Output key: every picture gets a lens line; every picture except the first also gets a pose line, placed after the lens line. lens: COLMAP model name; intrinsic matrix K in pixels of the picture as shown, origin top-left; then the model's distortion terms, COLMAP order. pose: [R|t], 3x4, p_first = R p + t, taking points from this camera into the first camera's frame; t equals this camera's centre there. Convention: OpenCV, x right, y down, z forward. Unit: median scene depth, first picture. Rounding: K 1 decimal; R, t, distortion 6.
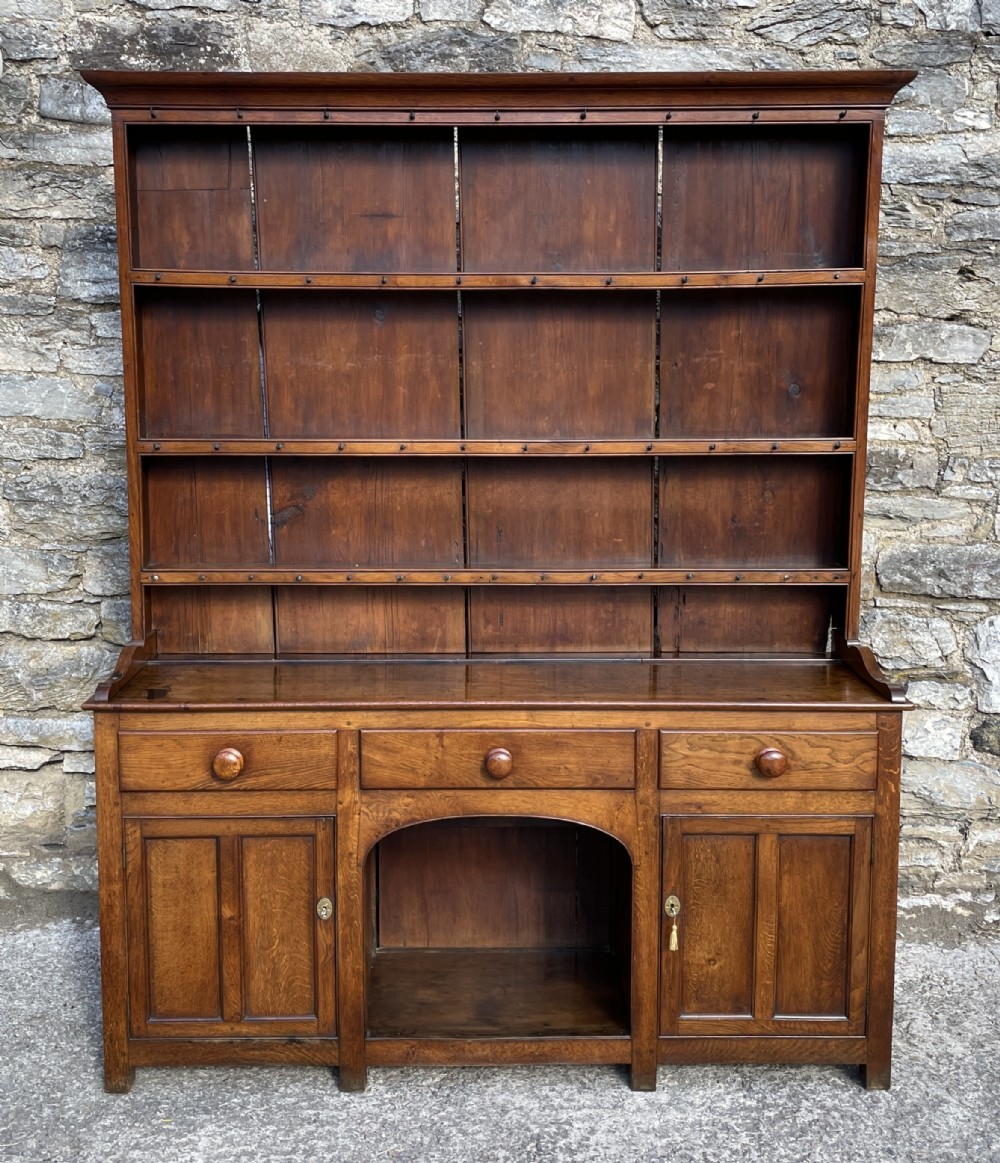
lens RADIAL K [[1350.8, 0, 483.1], [0, 1350.8, 521.7], [0, 0, 1]] dist [0.048466, 0.000000]
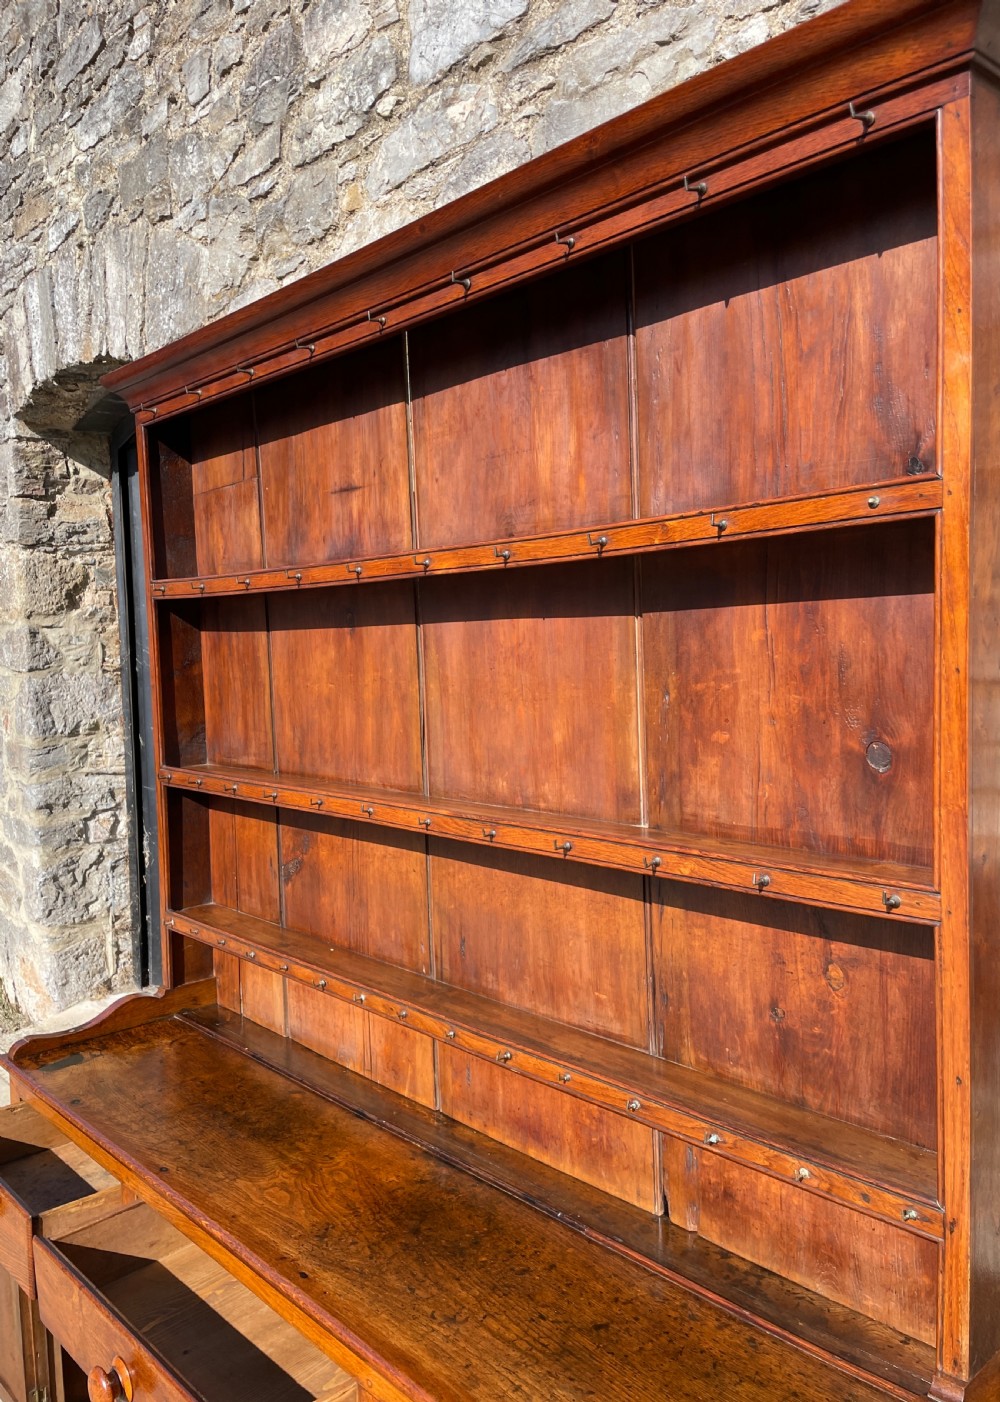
lens RADIAL K [[1109.6, 0, 424.5], [0, 1109.6, 708.3], [0, 0, 1]] dist [0.053577, -0.050493]
pose [[0.623435, 0.031253, -0.781250, 0.435457], [-0.074436, 0.997035, -0.019515, -0.096542], [0.778324, 0.070320, 0.623913, 0.661198]]
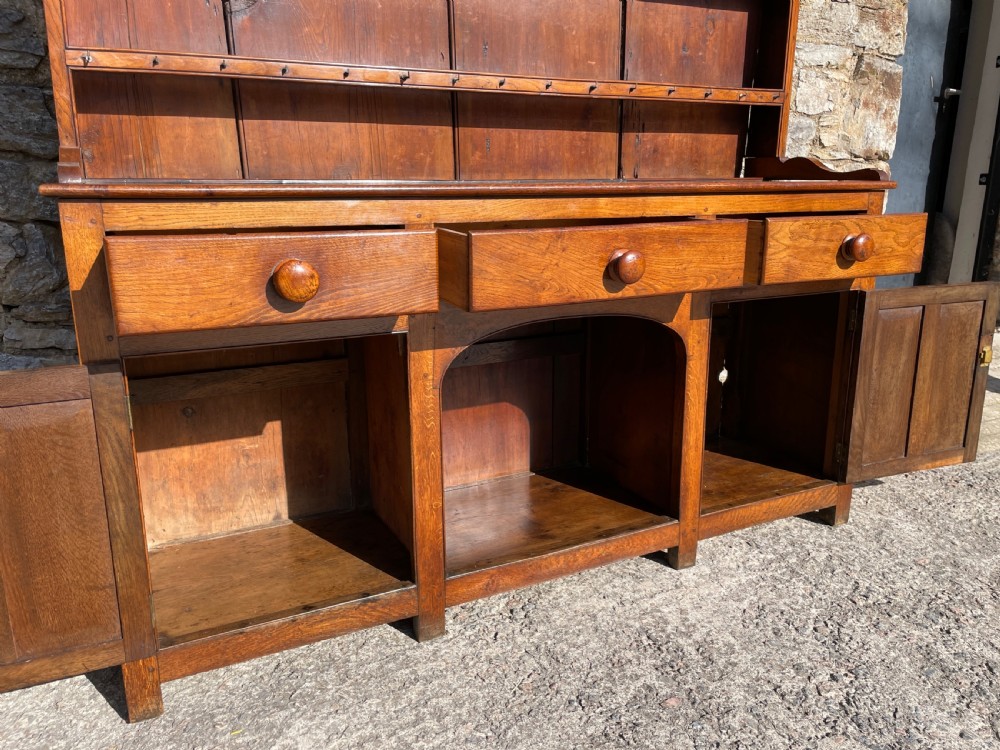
lens RADIAL K [[789.1, 0, 517.3], [0, 789.1, 377.5], [0, 0, 1]] dist [0.072779, -0.093507]
pose [[0.891387, -0.112884, 0.438960, -0.245469], [0.064645, 0.990251, 0.123381, 0.175929], [-0.448609, -0.081604, 0.889995, 0.494051]]
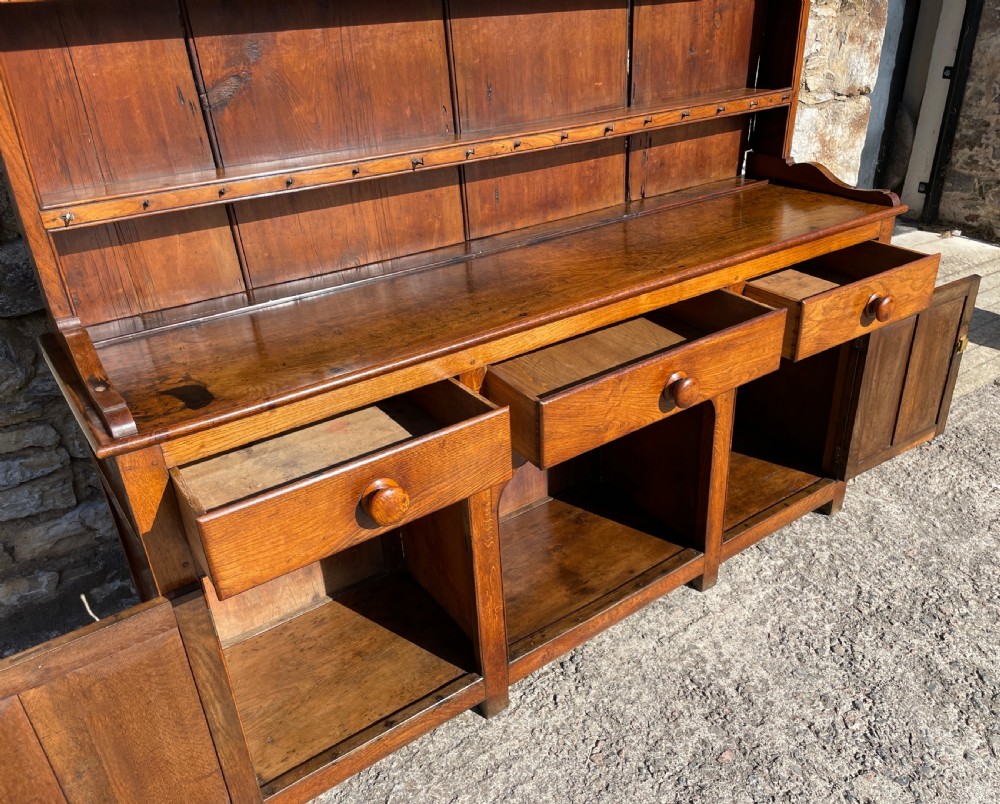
lens RADIAL K [[827.1, 0, 552.3], [0, 827.1, 408.7], [0, 0, 1]] dist [0.068445, -0.085332]
pose [[0.806512, -0.299605, 0.509681, -0.287521], [0.102841, 0.920039, 0.378091, -0.000689], [-0.582204, -0.252519, 0.772834, 0.547518]]
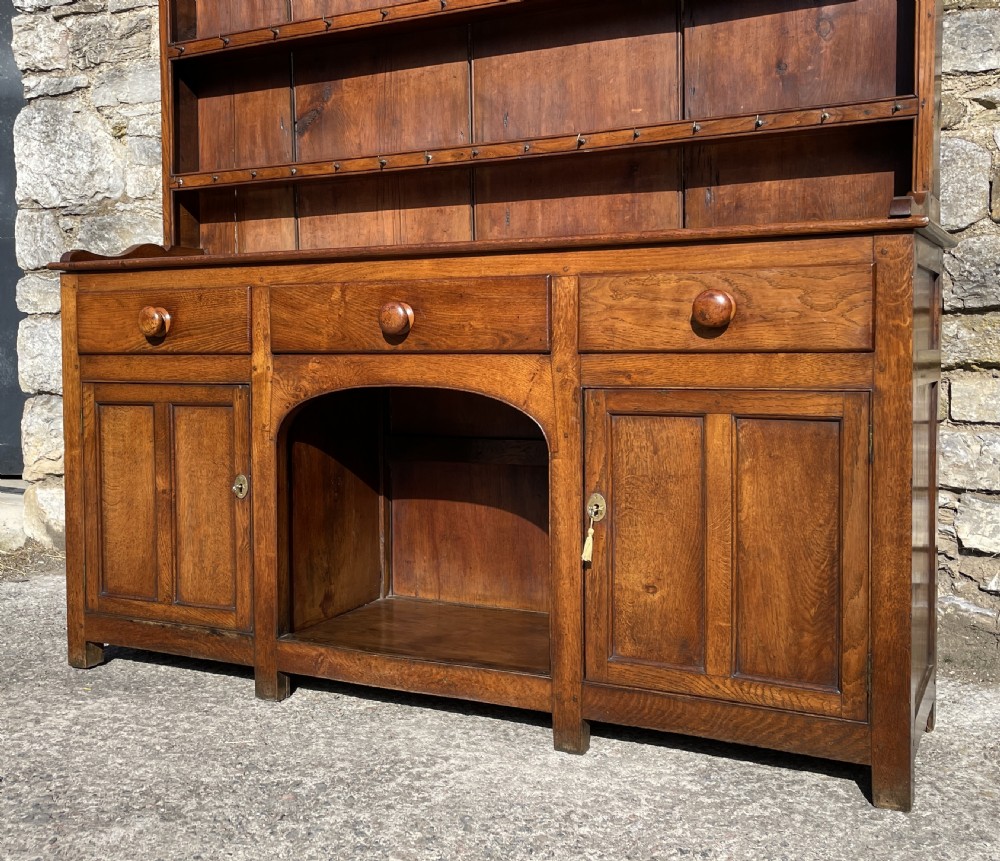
lens RADIAL K [[1161.5, 0, 434.5], [0, 1161.5, 405.8], [0, 0, 1]] dist [0.048466, 0.000000]
pose [[0.870970, 0.017920, -0.491009, 0.358629], [-0.059353, 0.995854, -0.068938, 0.258895], [0.487738, 0.089185, 0.868422, 0.349887]]
